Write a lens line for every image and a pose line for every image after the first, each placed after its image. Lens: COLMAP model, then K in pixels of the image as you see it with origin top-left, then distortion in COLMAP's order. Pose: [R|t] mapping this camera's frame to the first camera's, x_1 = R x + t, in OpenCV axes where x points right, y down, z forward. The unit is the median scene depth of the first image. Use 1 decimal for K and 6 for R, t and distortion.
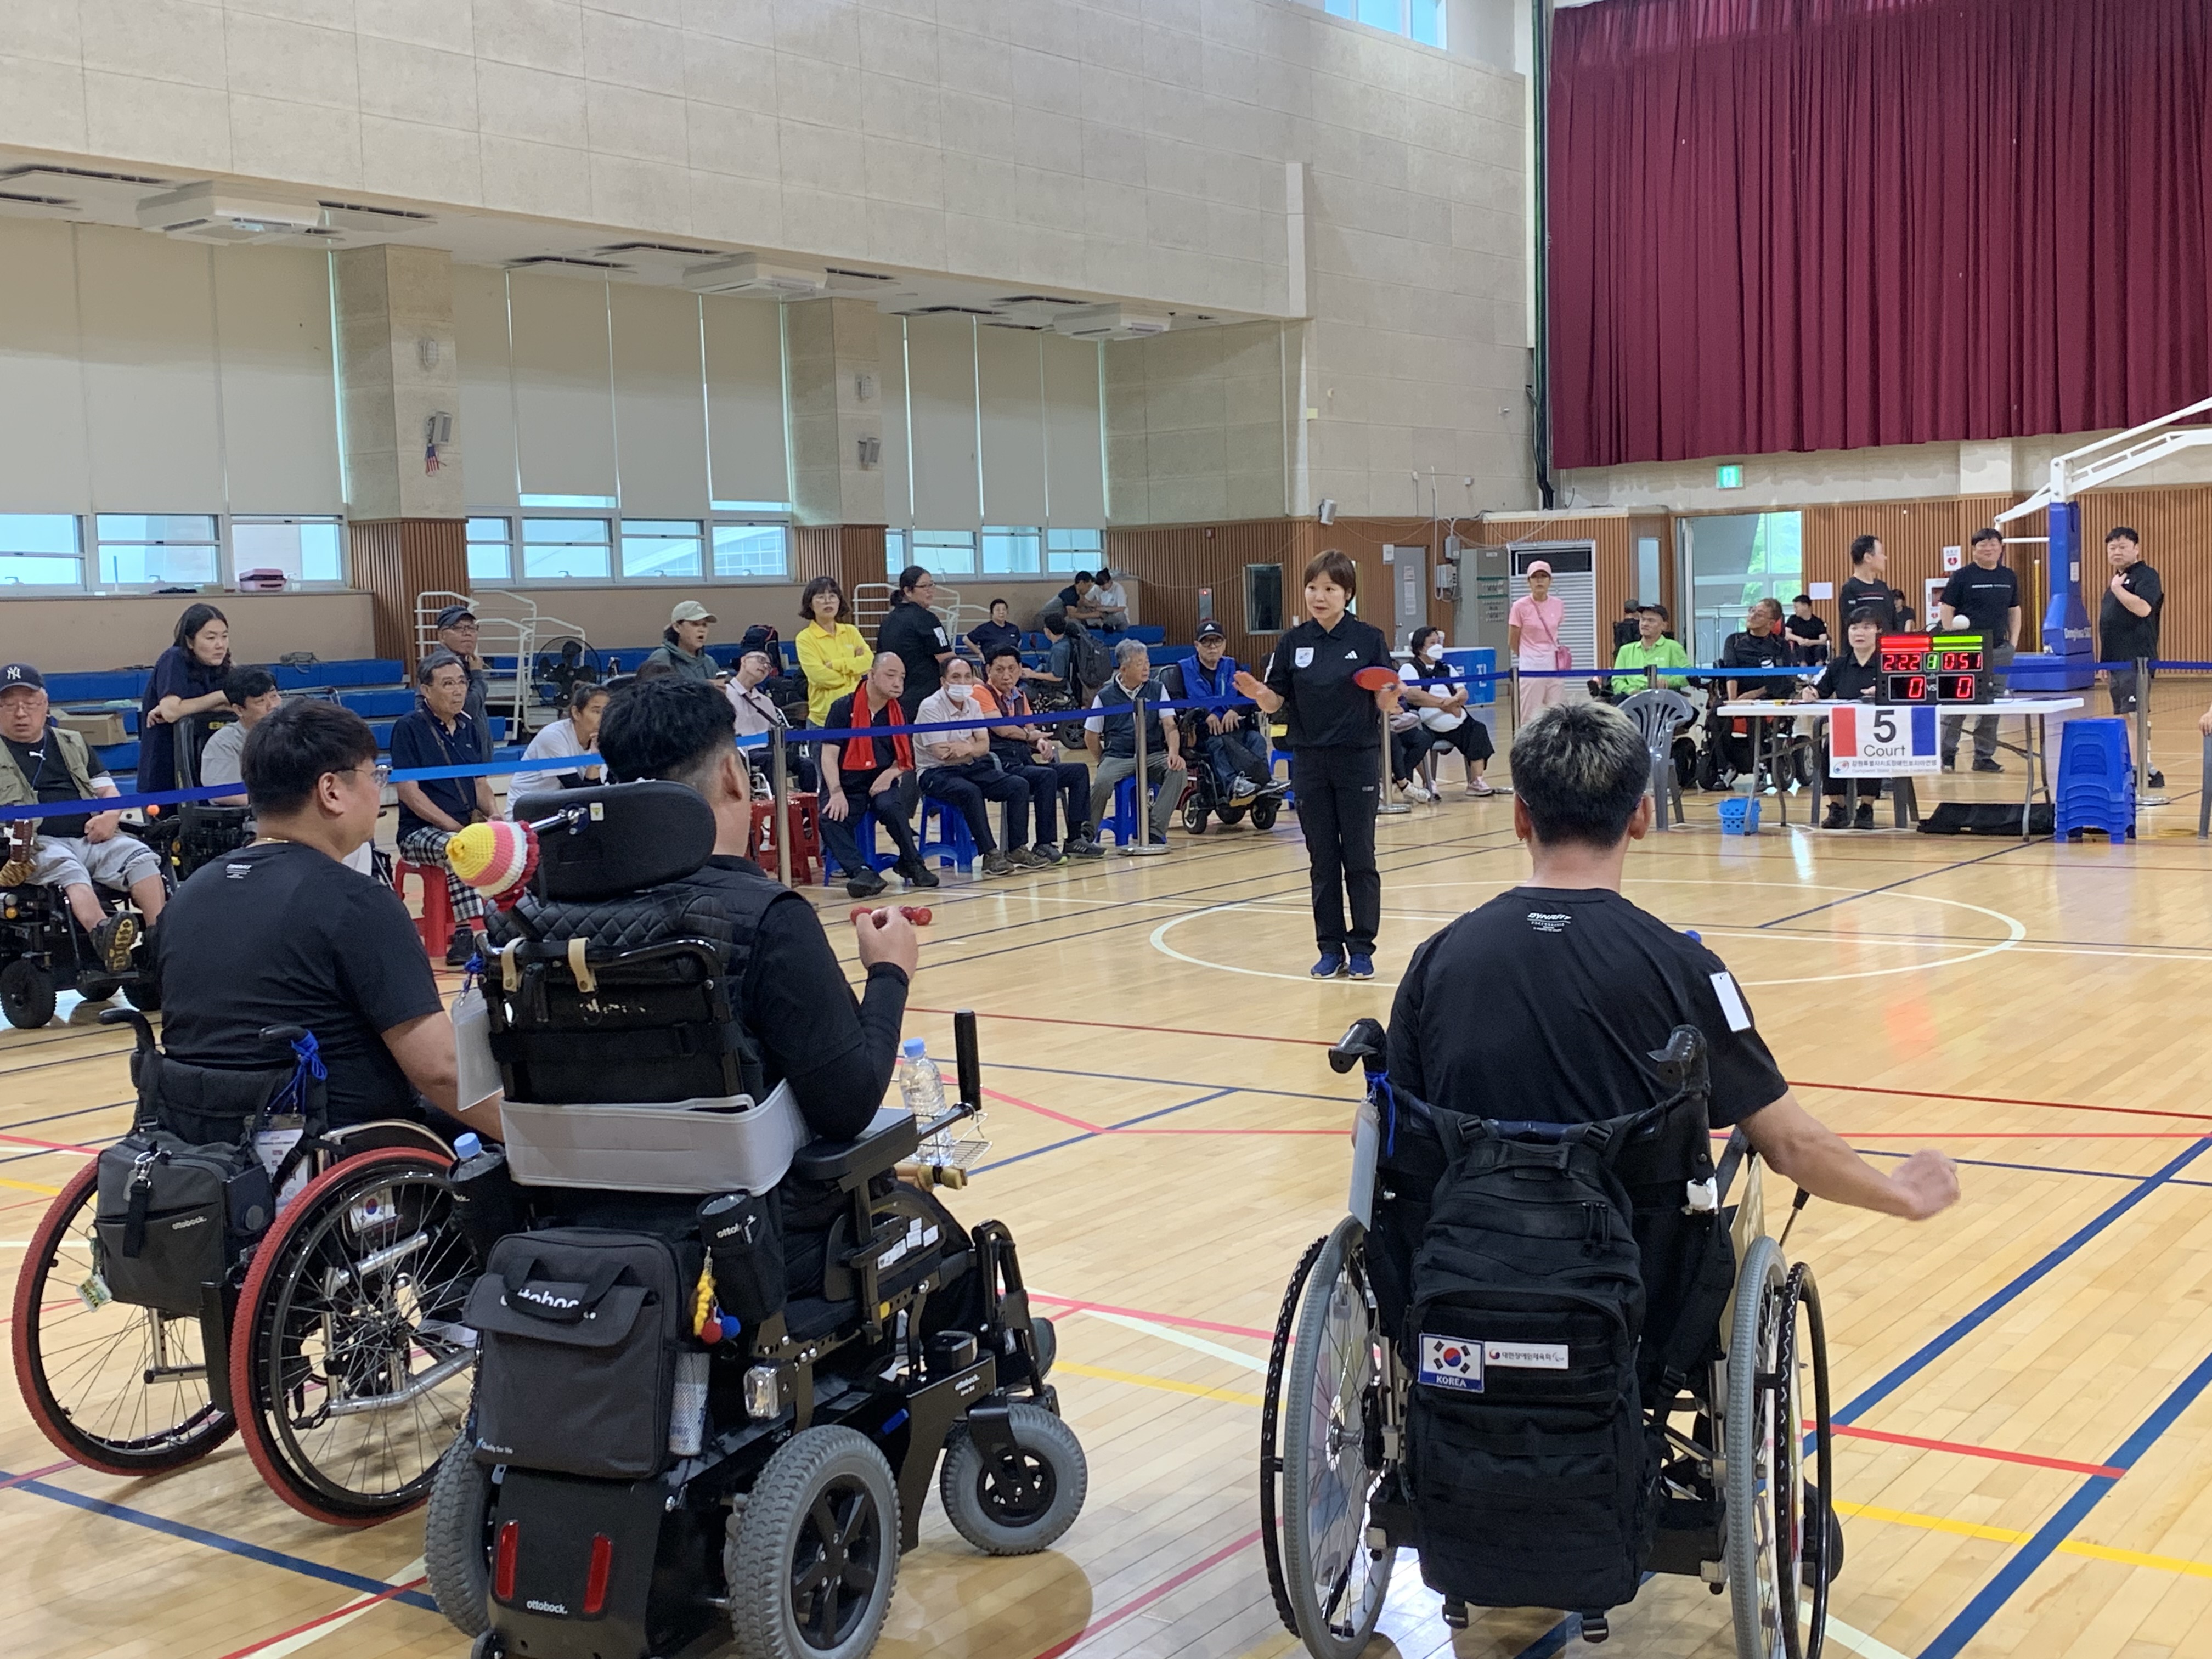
lens RADIAL K [[2632.8, 0, 1109.0], [0, 2632.8, 842.2], [0, 0, 1]] dist [0.073693, 0.000000]
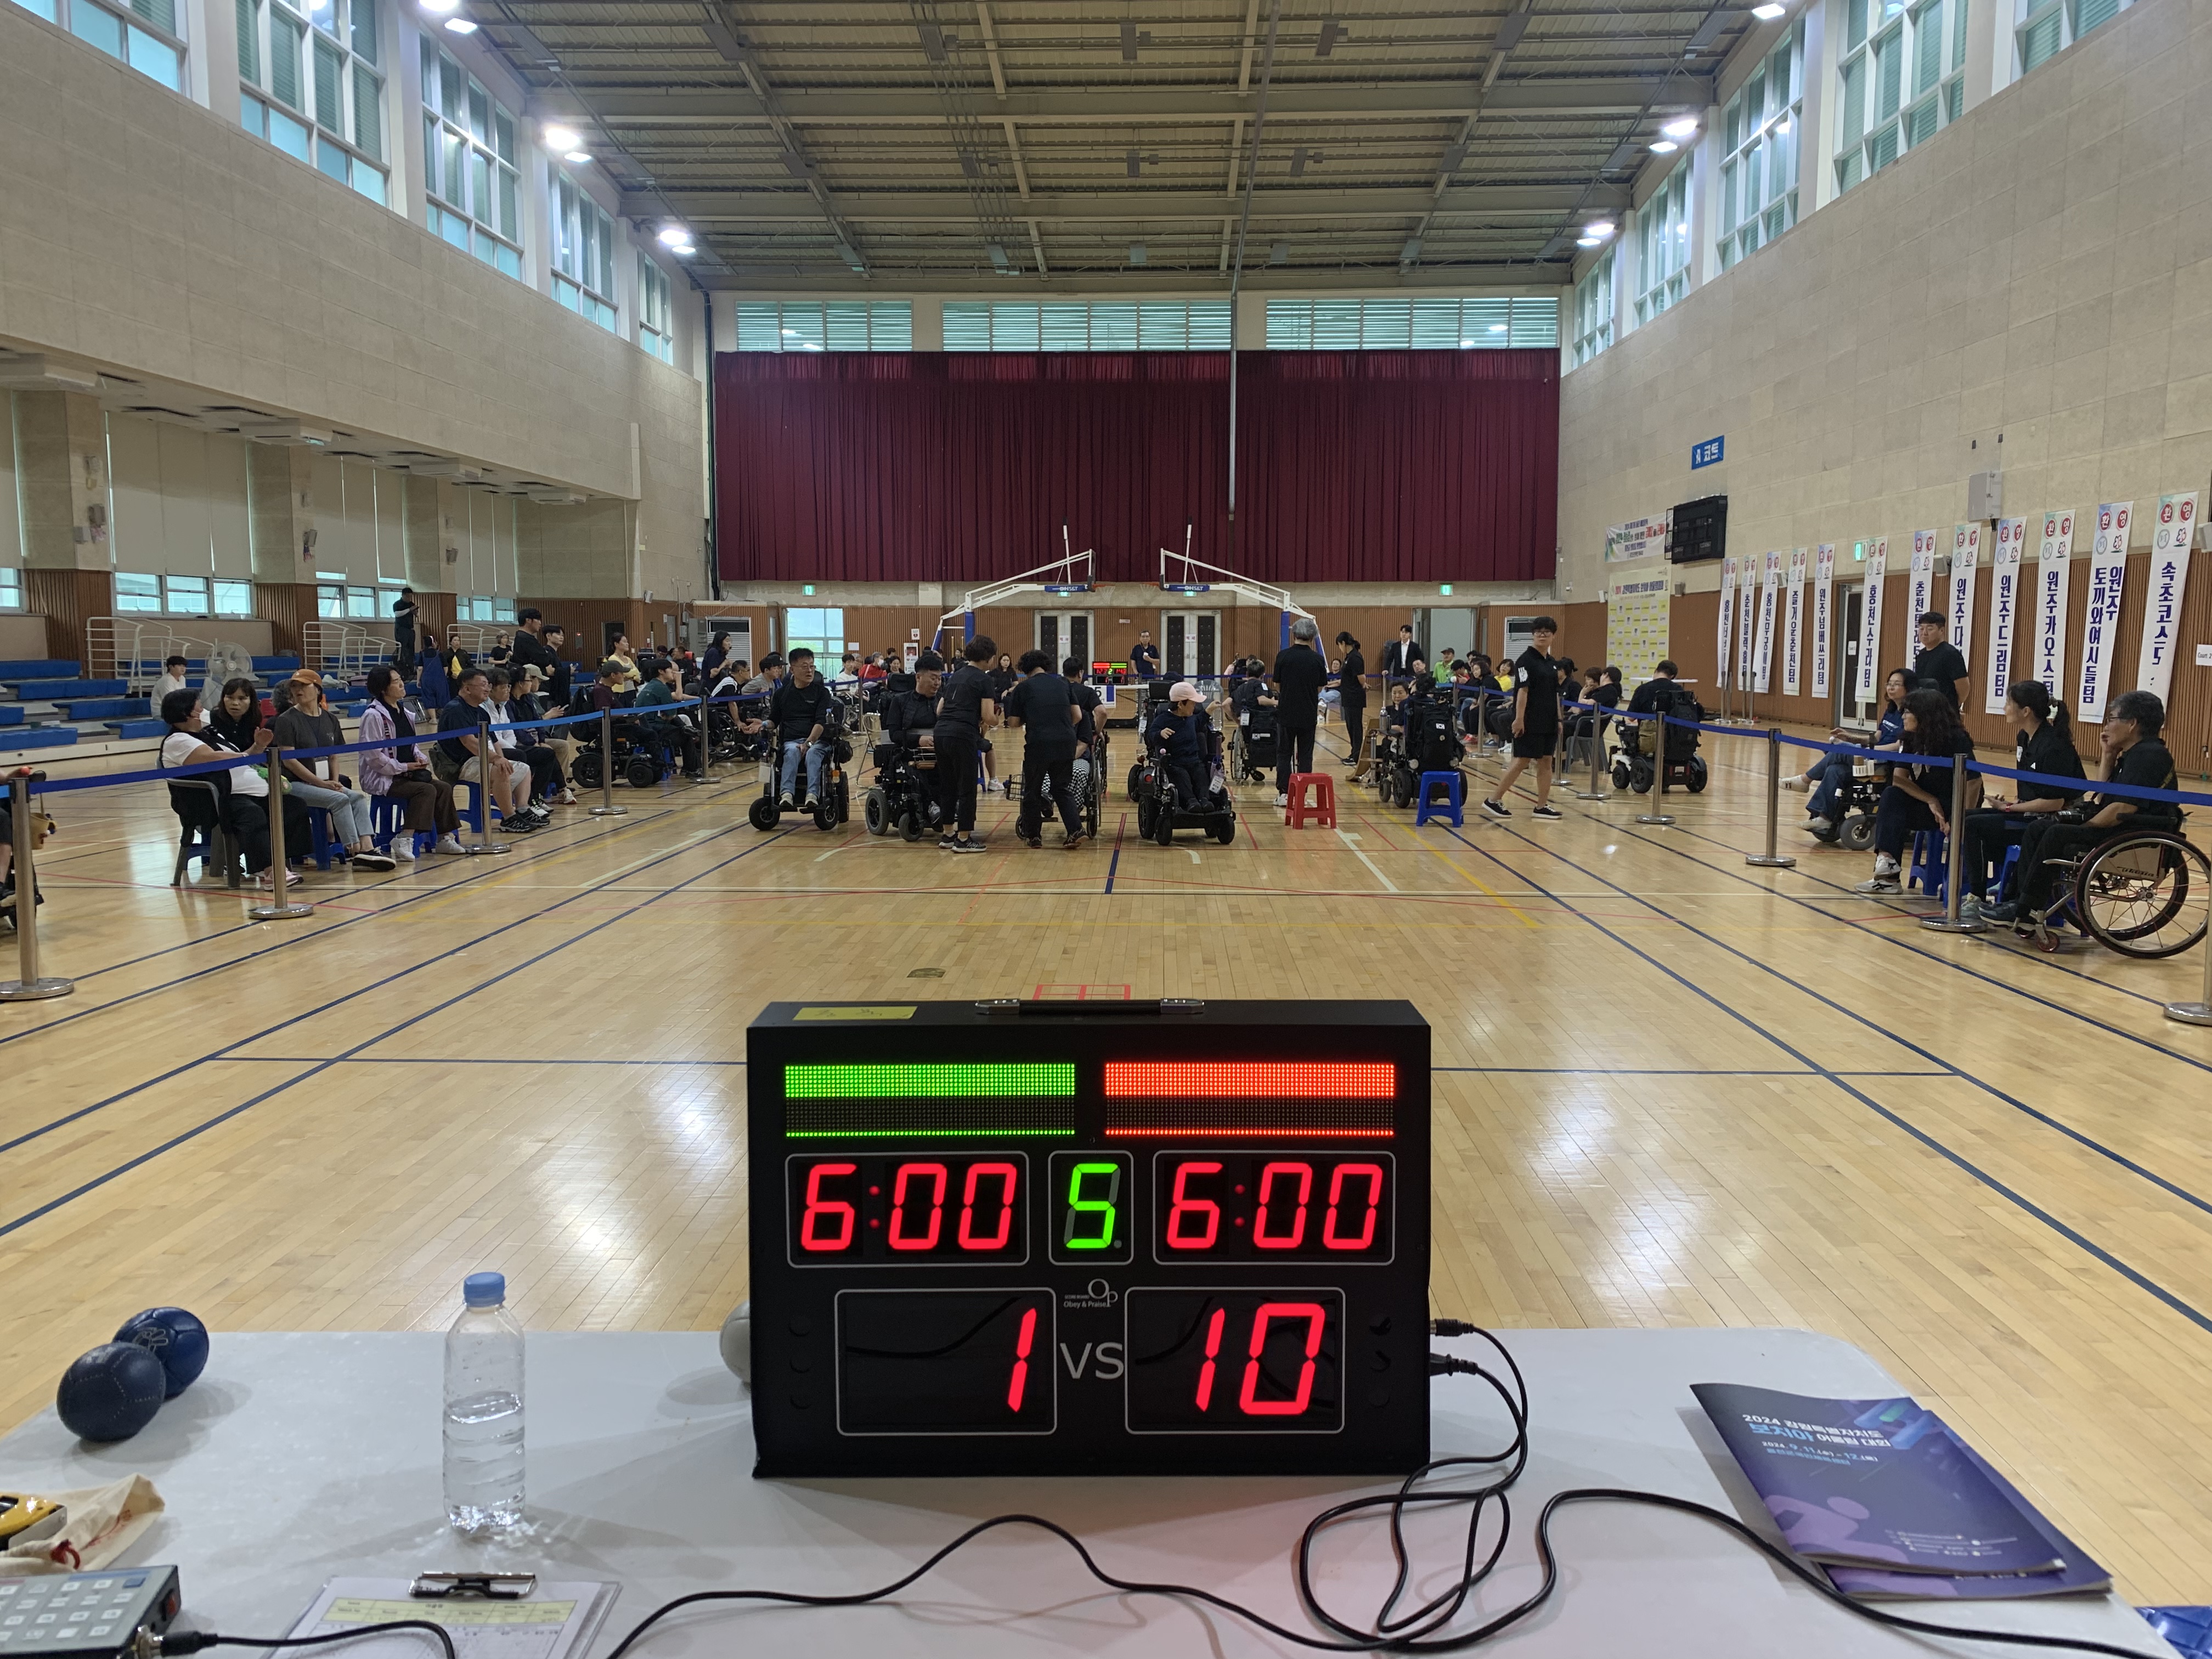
lens RADIAL K [[1675.1, 0, 1124.5], [0, 1675.1, 826.9], [0, 0, 1]] dist [0.034443, -0.043214]
pose [[0.825837, -0.026471, 0.563288, -0.382295], [0.018640, 0.999633, 0.019649, 0.034516], [-0.563601, -0.005727, 0.826027, -0.290587]]
